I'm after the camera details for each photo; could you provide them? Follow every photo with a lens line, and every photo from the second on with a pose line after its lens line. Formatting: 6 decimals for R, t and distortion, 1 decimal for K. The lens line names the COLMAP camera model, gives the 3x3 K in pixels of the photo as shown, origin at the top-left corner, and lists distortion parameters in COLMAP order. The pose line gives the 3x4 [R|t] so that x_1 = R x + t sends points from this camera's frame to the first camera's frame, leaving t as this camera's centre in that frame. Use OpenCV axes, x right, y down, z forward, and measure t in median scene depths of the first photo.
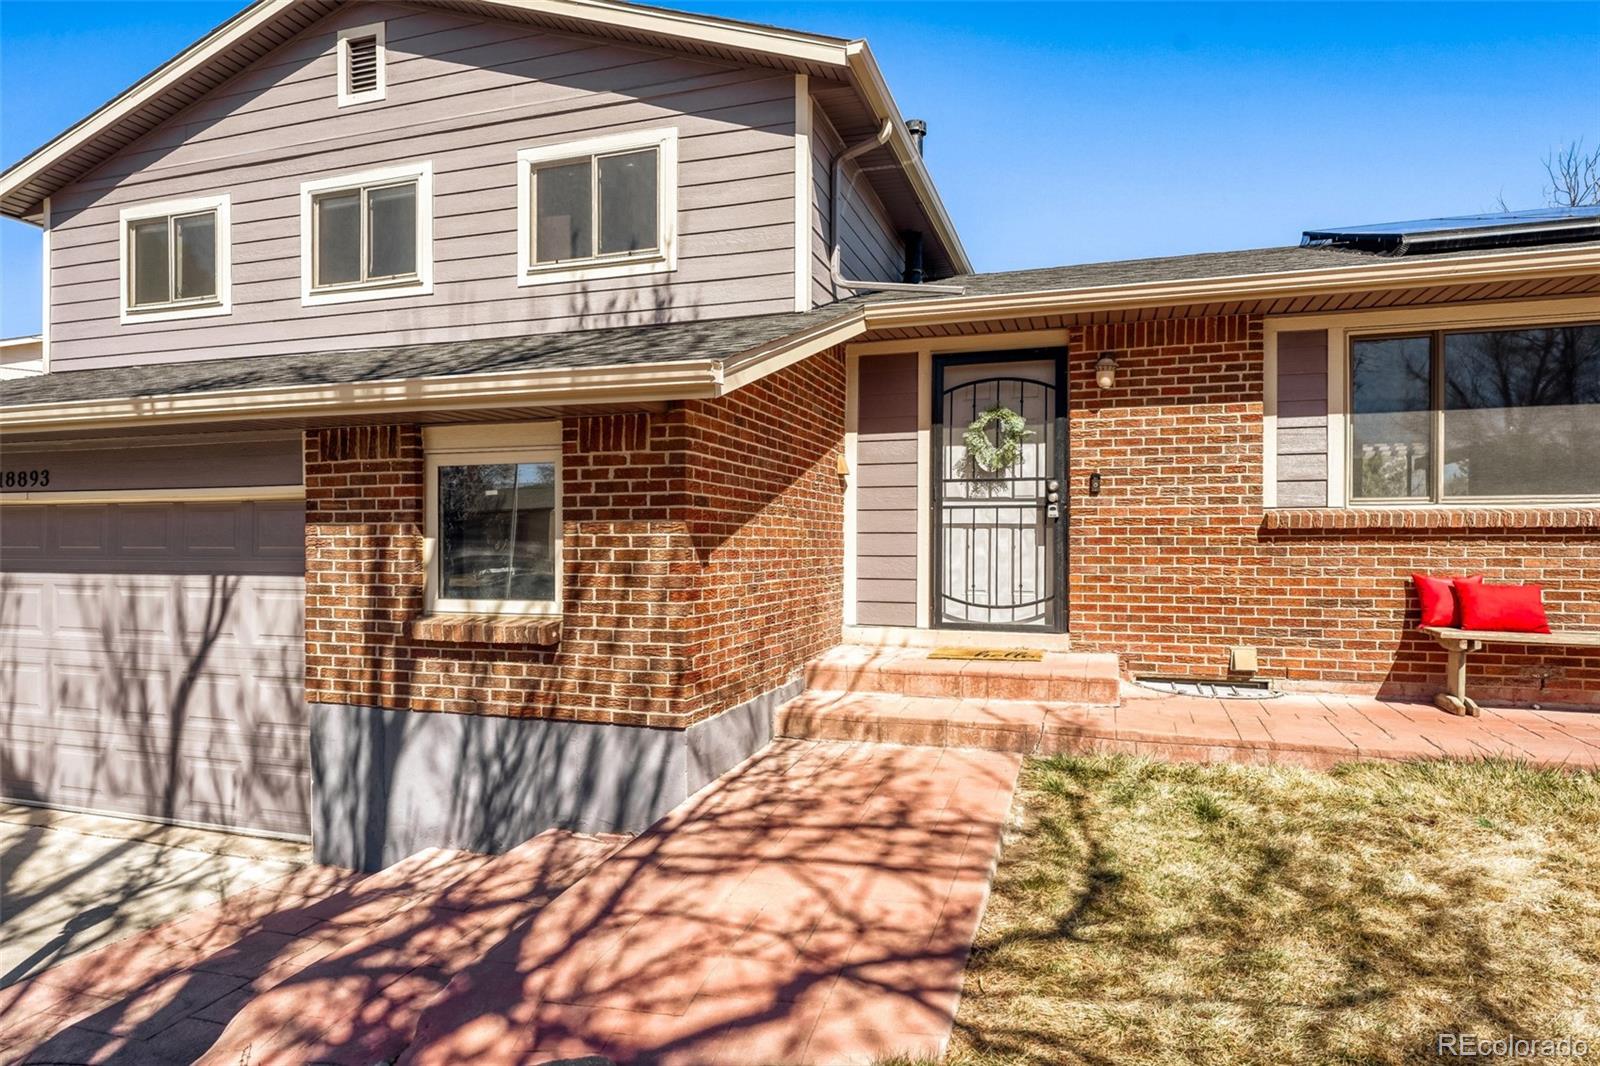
lens RADIAL K [[890.1, 0, 802.9], [0, 890.1, 541.7], [0, 0, 1]] dist [-0.003832, -0.002386]
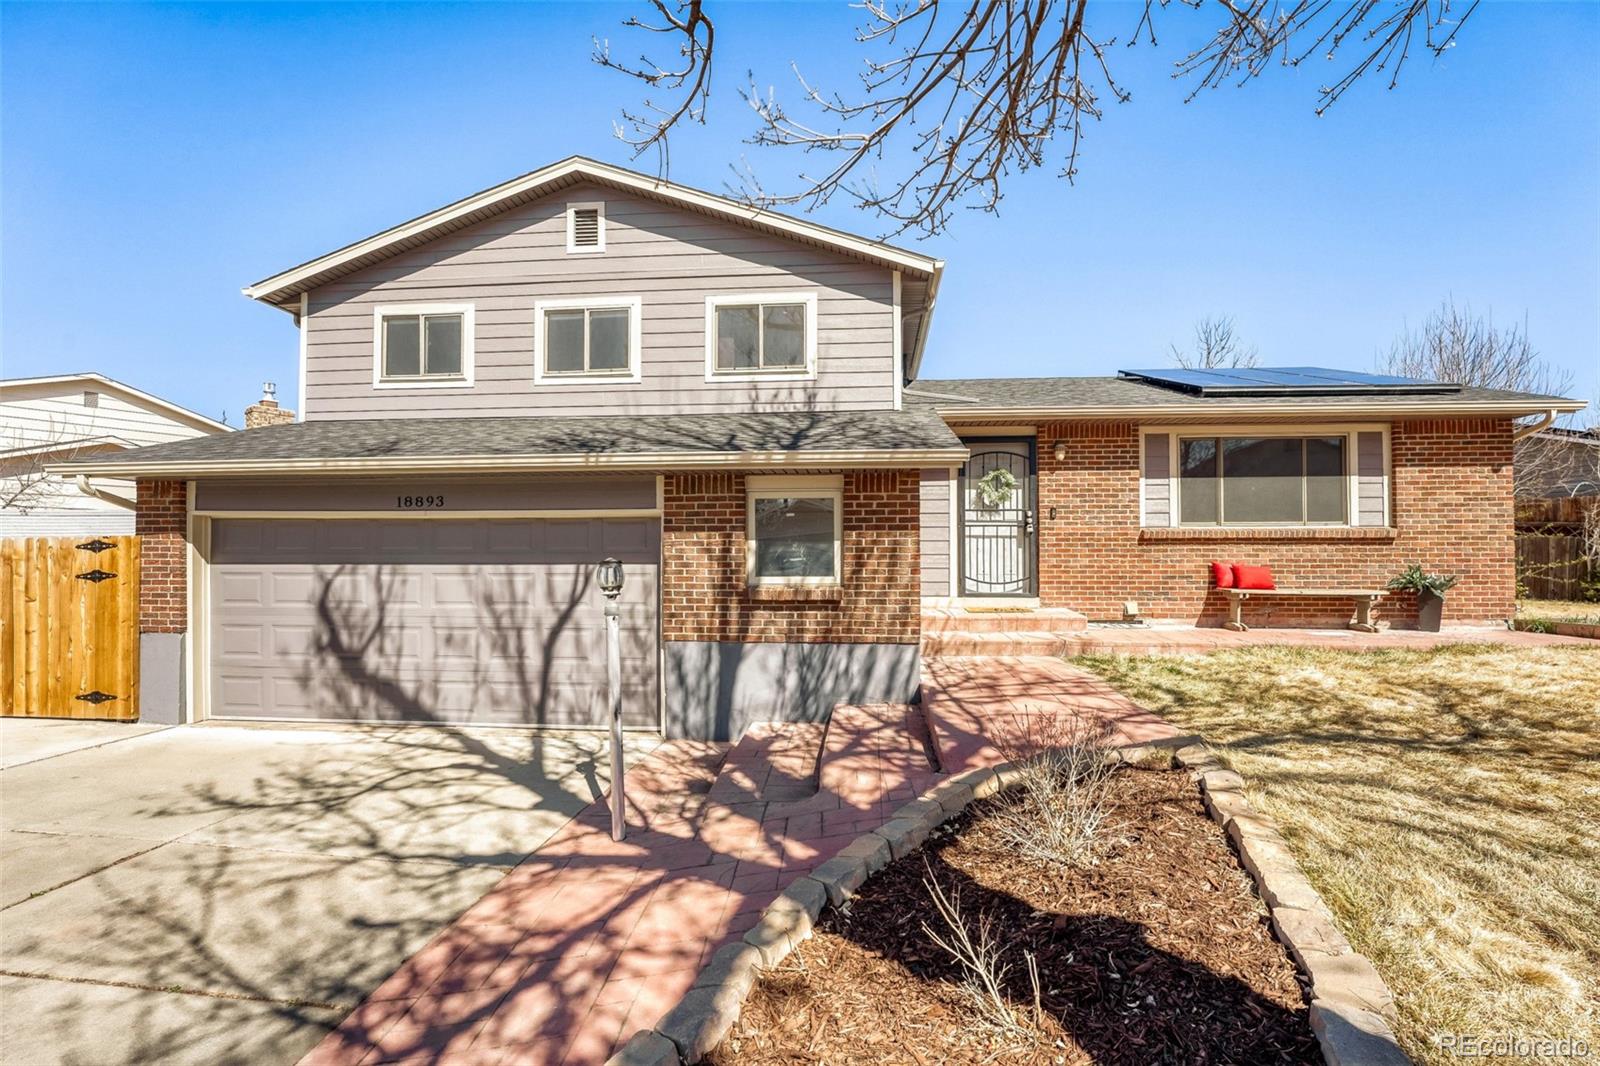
lens RADIAL K [[696.1, 0, 801.2], [0, 696.1, 541.8], [0, 0, 1]] dist [-0.031928, -0.000145]
pose [[0.974841, 0.002839, 0.222884, -0.500962], [0.001033, 0.999851, -0.017252, 0.016912], [-0.222900, 0.017048, 0.974692, -0.257870]]
